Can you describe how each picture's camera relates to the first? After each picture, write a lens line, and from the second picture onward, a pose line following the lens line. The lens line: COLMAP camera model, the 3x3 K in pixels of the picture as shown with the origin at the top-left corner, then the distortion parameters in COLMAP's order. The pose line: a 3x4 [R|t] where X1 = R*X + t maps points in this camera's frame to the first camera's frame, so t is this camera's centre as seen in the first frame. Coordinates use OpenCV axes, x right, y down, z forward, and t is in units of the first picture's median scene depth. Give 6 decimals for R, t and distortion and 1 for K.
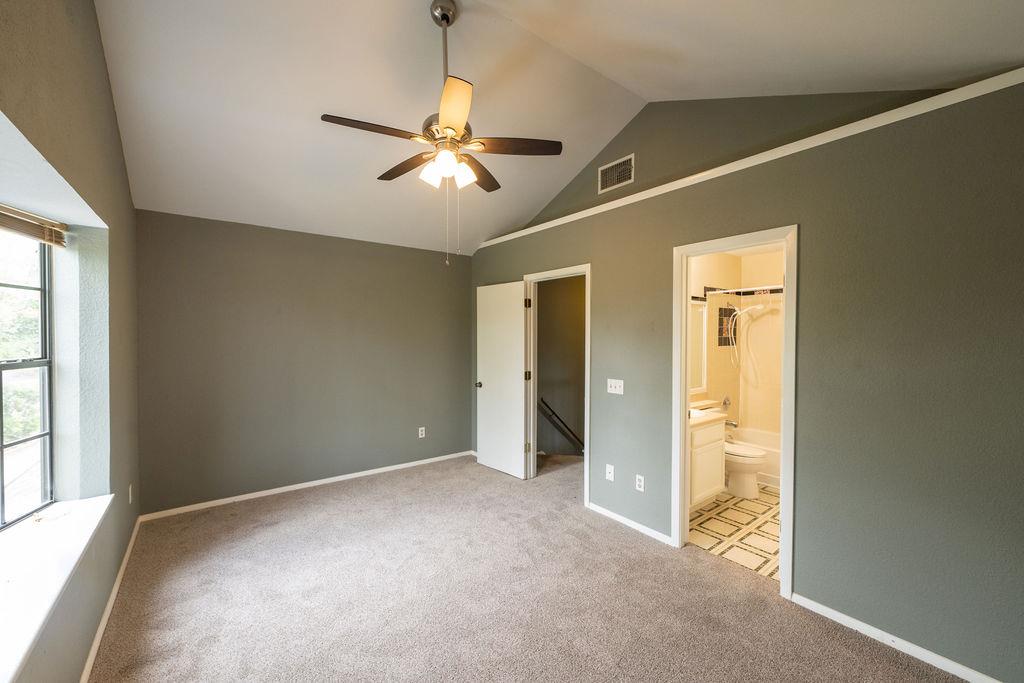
lens RADIAL K [[403.2, 0, 511.7], [0, 403.2, 339.3], [0, 0, 1]] dist [-0.000689, -0.001390]
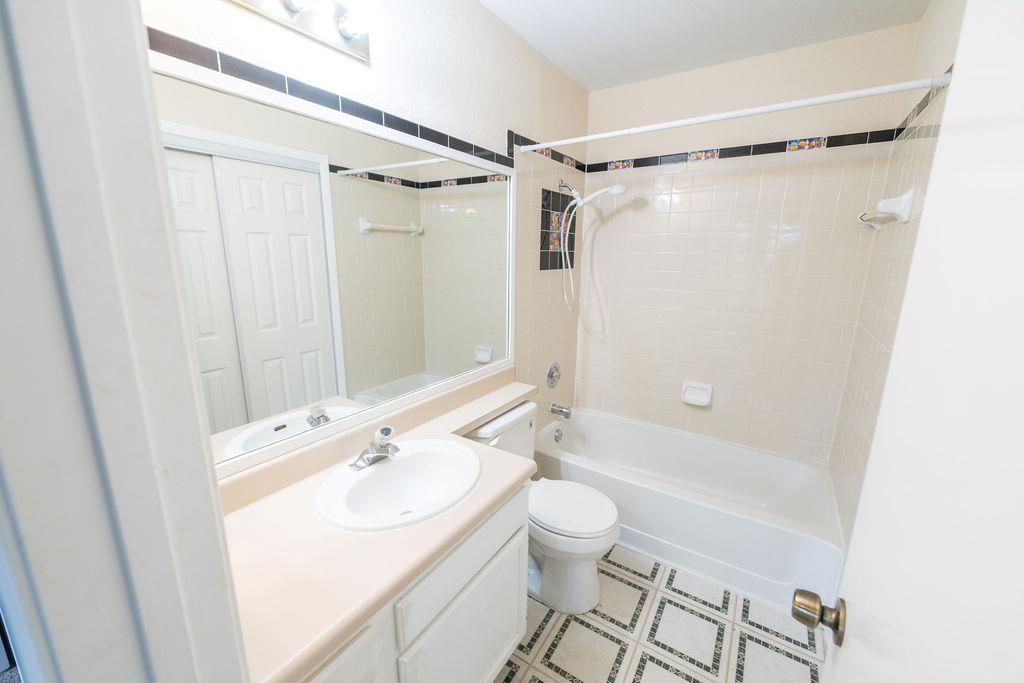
lens RADIAL K [[403.2, 0, 512.7], [0, 403.2, 342.6], [0, 0, 1]] dist [-0.000689, -0.001390]
pose [[0.943771, -0.066132, 0.323918, 0.308597], [-0.000691, 0.979392, 0.201967, 0.003850], [-0.330599, -0.190834, 0.924276, 0.525804]]
